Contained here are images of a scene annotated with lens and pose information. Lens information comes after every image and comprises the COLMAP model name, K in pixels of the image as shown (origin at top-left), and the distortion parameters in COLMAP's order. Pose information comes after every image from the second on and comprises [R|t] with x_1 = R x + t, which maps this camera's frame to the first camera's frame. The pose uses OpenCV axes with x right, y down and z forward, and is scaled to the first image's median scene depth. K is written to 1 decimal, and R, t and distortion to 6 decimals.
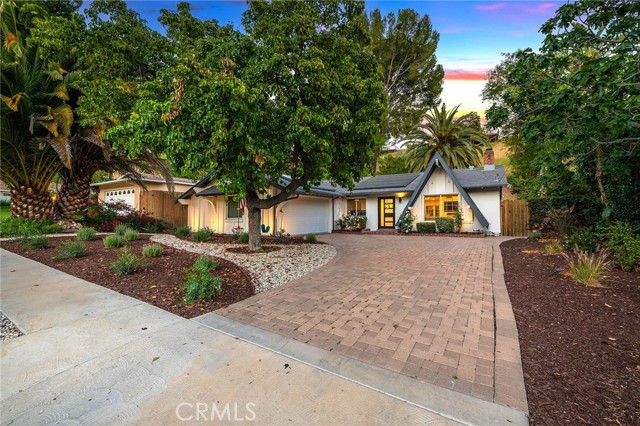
lens RADIAL K [[270.9, 0, 319.3], [0, 270.9, 208.4], [0, 0, 1]] dist [-0.003941, -0.000190]
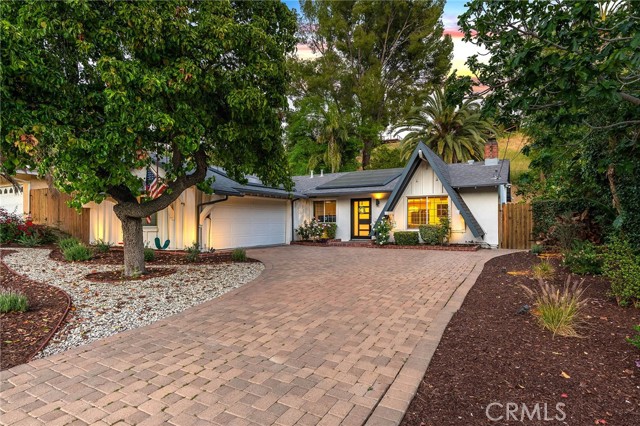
lens RADIAL K [[333.1, 0, 320.3], [0, 333.1, 219.8], [0, 0, 1]] dist [0.010887, -0.001587]
pose [[0.998521, 0.001350, 0.054350, 0.092115], [-0.002783, 0.999650, 0.026293, -0.006772], [-0.054295, -0.026405, 0.998176, 0.049969]]
